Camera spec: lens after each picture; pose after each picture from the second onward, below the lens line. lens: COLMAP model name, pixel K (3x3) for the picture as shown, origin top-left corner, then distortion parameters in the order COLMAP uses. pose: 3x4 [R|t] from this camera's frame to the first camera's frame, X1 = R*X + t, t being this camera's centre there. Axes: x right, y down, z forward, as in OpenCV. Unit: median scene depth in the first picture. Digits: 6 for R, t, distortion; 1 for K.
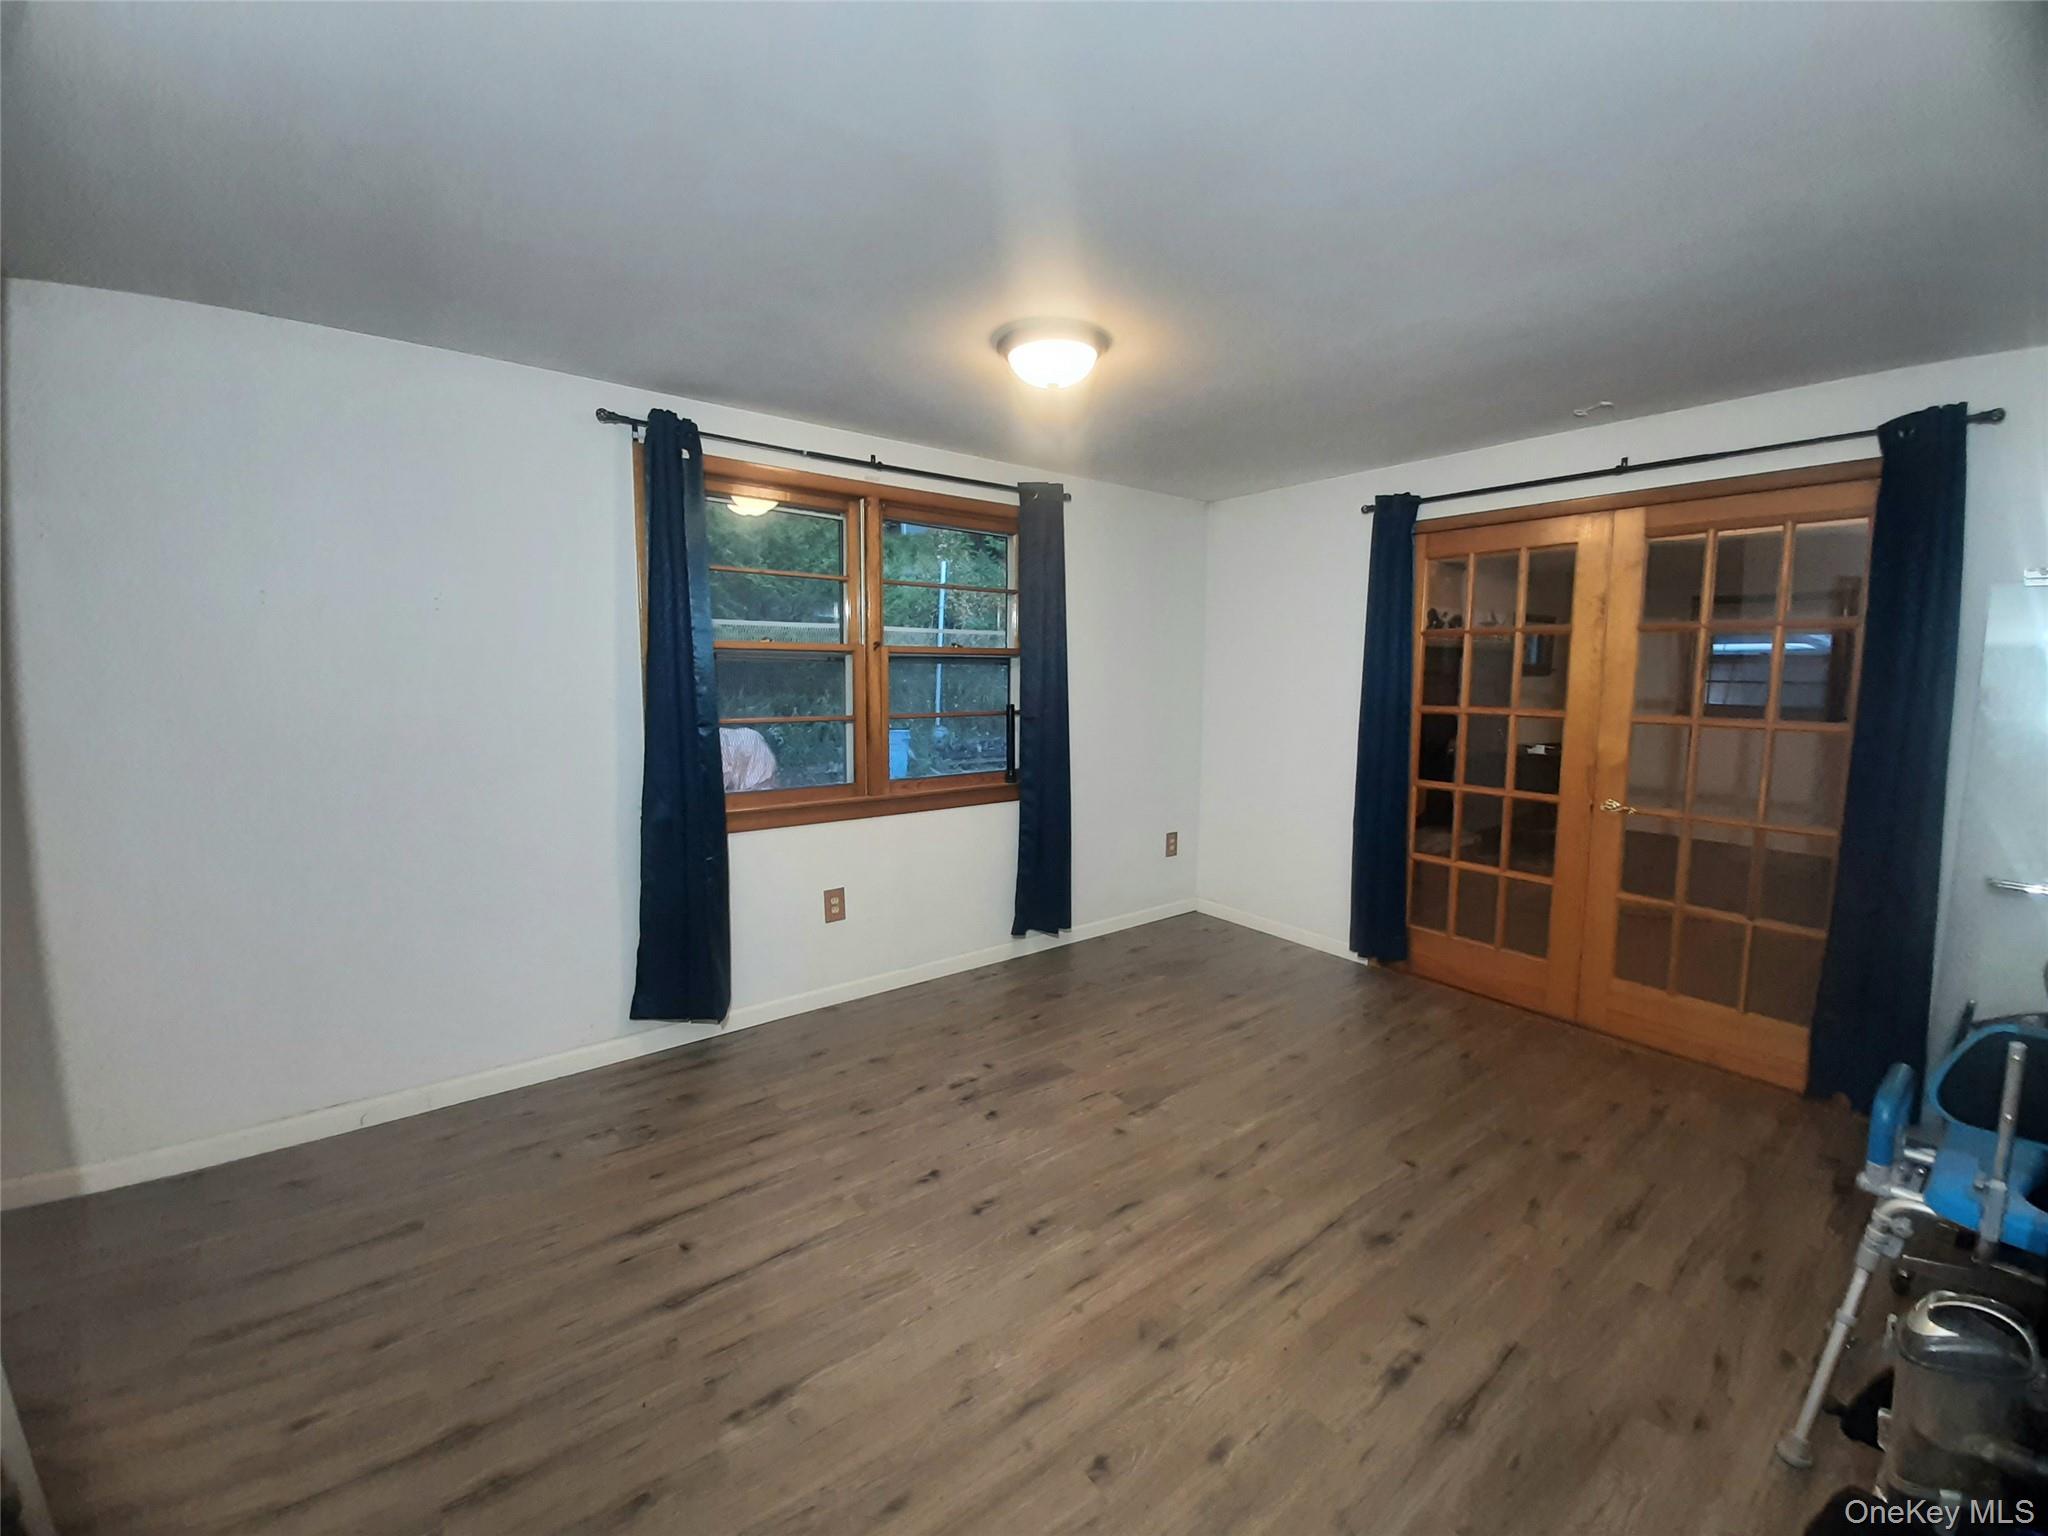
lens RADIAL K [[816.8, 0, 1023.9], [0, 816.8, 765.6], [0, 0, 1]] dist [-0.012282, -0.000856]
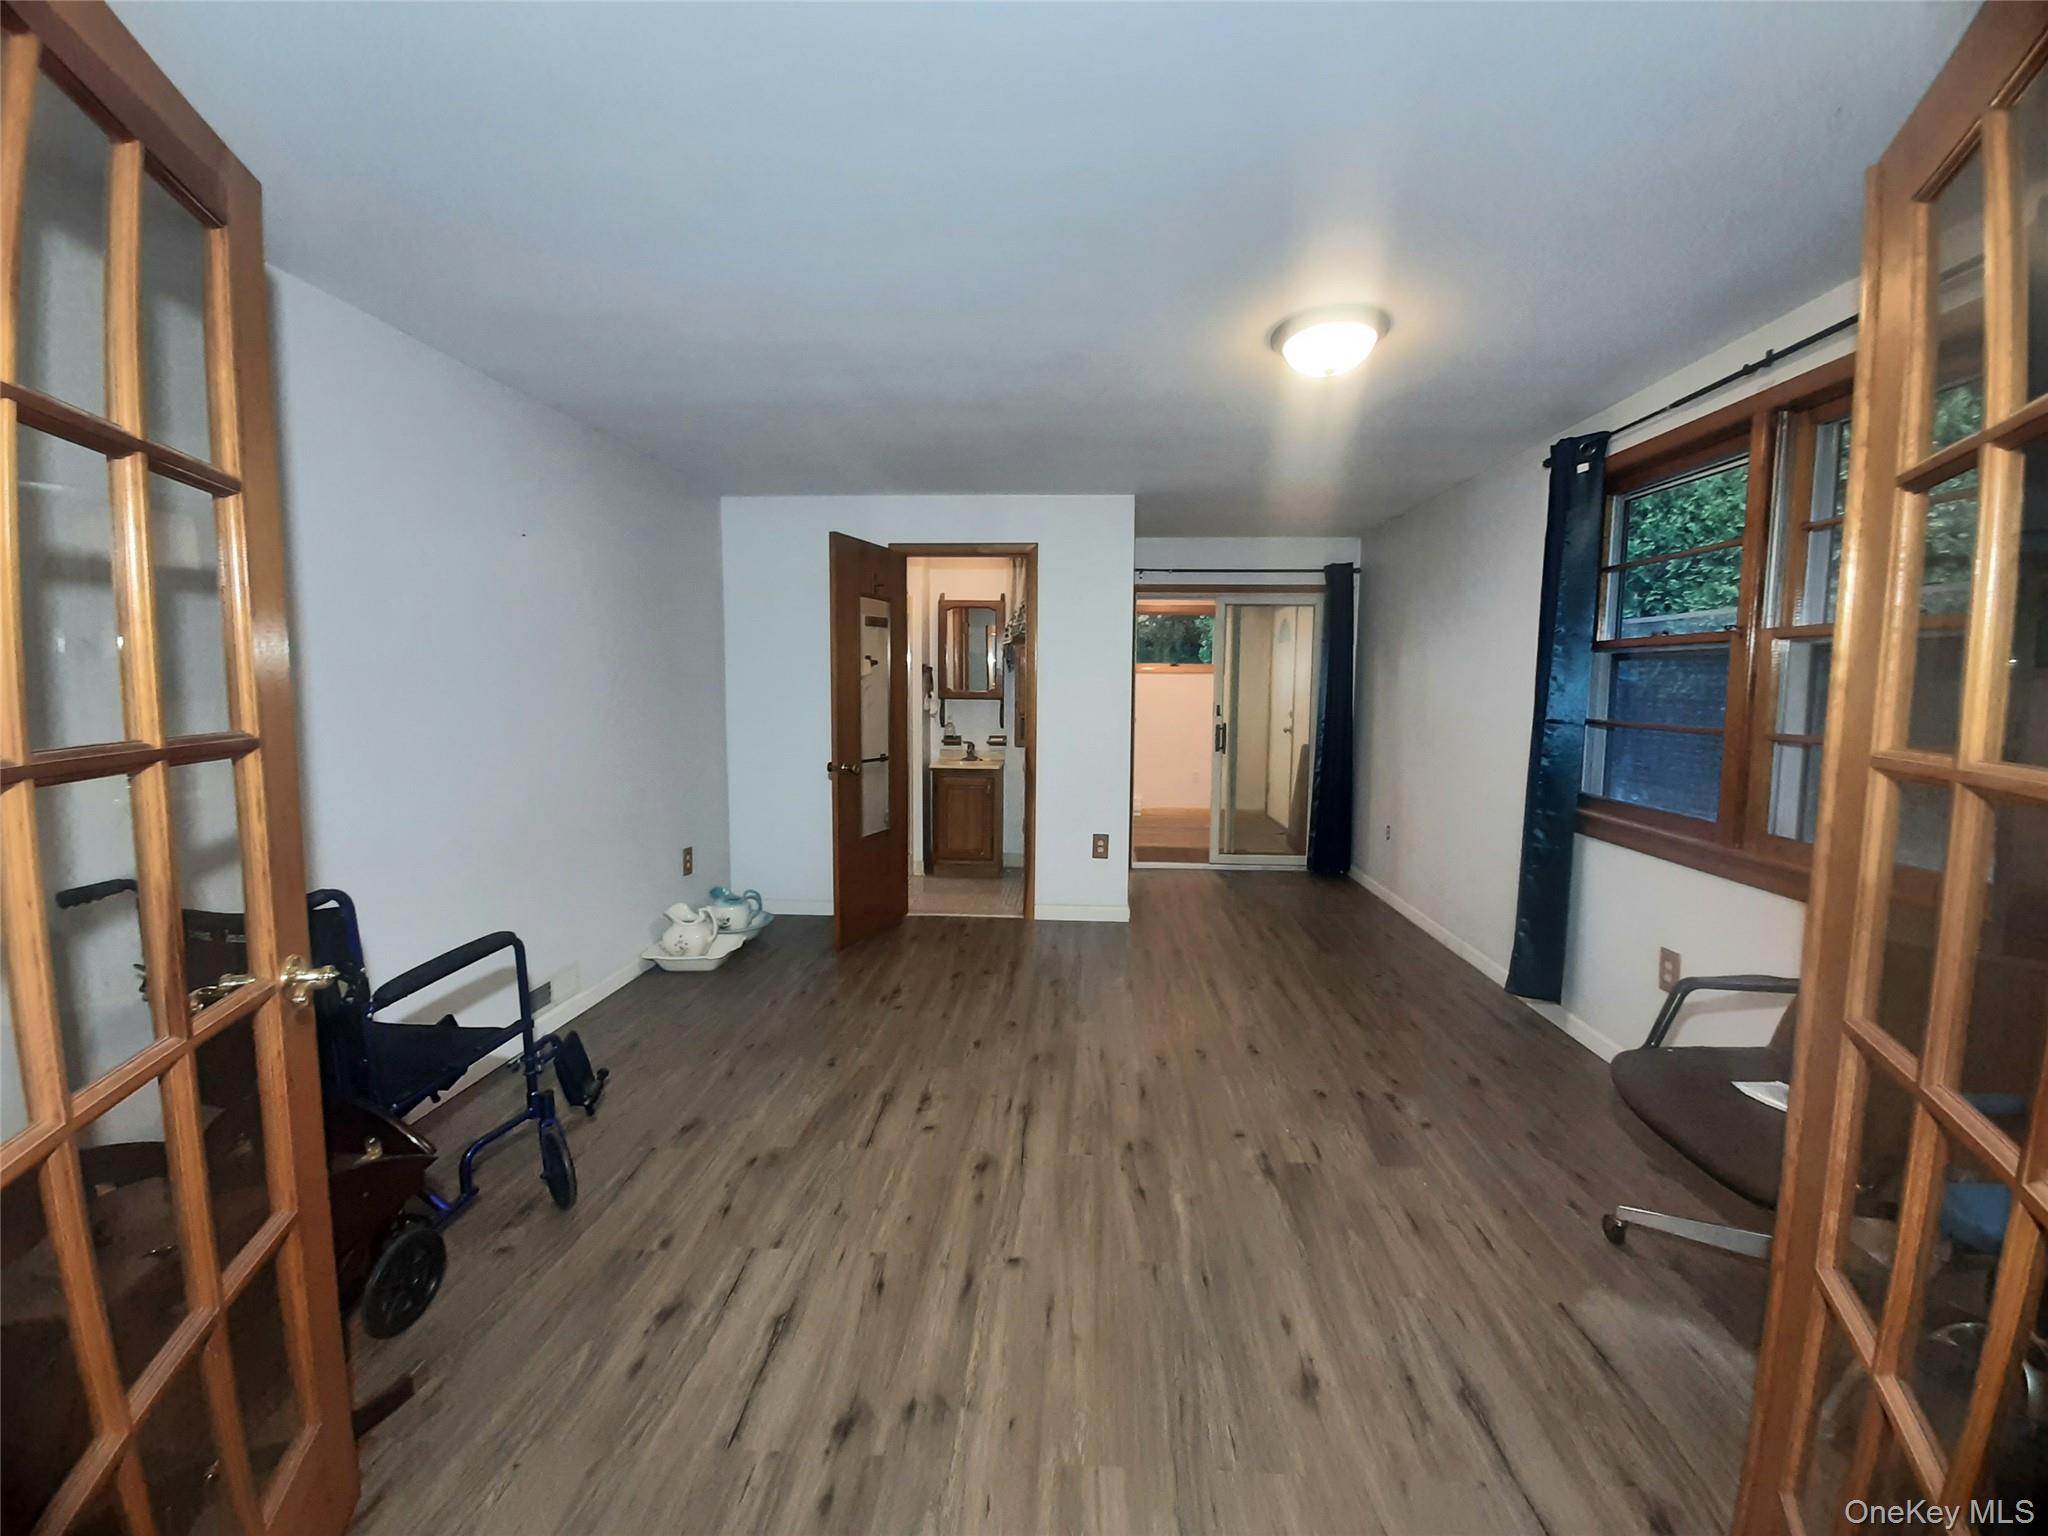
lens RADIAL K [[816.8, 0, 1024.2], [0, 816.8, 753.1], [0, 0, 1]] dist [-0.012282, -0.000856]
pose [[-0.662586, 0.055267, -0.746944, 1.023063], [-0.103803, 0.980874, 0.164656, -0.131271], [0.741758, 0.186634, -0.644177, 1.406424]]
